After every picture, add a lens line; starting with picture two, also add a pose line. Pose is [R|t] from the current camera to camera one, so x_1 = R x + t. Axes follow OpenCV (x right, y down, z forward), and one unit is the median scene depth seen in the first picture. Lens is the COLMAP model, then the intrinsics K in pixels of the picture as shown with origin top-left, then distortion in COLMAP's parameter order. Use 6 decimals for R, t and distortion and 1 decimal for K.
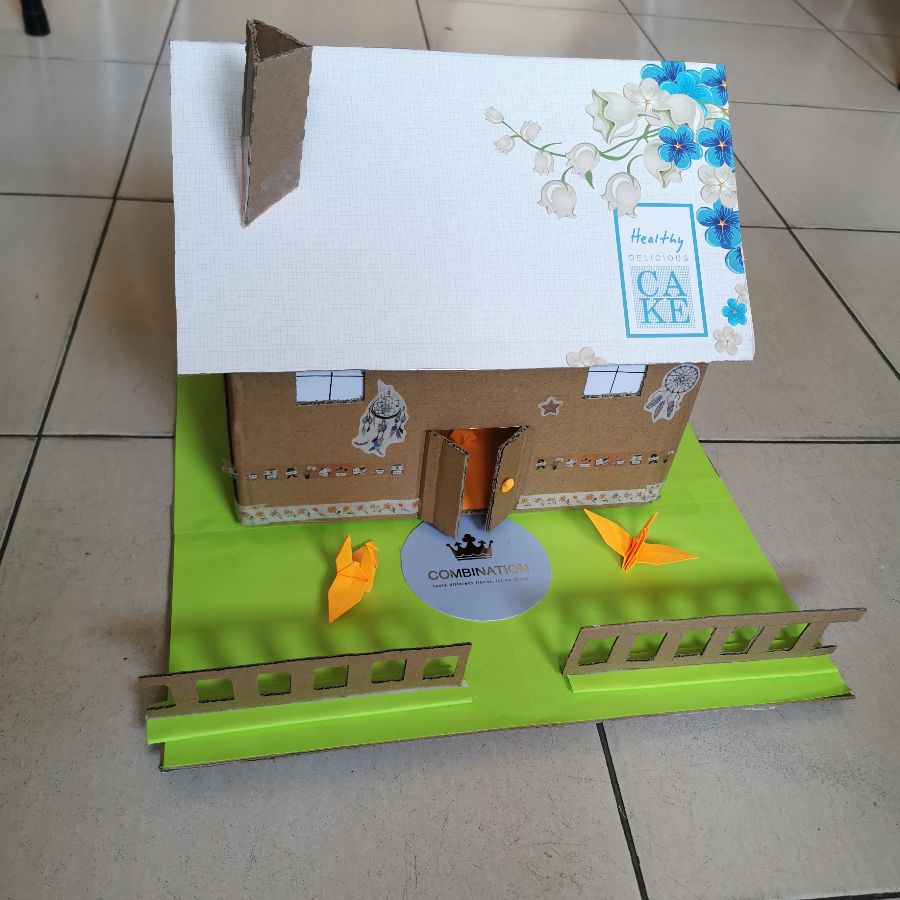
lens RADIAL K [[876.6, 0, 450.0], [0, 876.6, 450.0], [0, 0, 1]] dist [0.000480, -0.018543]
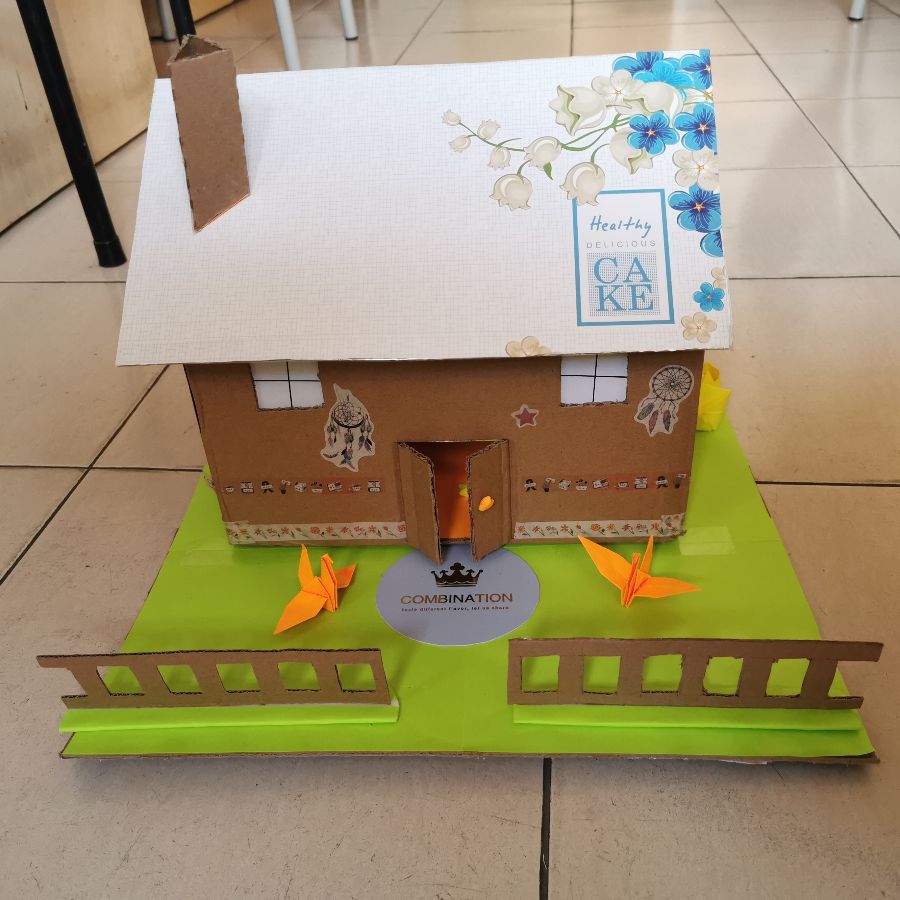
lens RADIAL K [[876.6, 0, 450.0], [0, 876.6, 450.0], [0, 0, 1]] dist [0.000480, -0.018543]
pose [[0.967005, -0.008418, -0.254620, 0.285269], [-0.029213, 0.989197, -0.143650, 0.126928], [0.253079, 0.146349, 0.956312, 0.101096]]
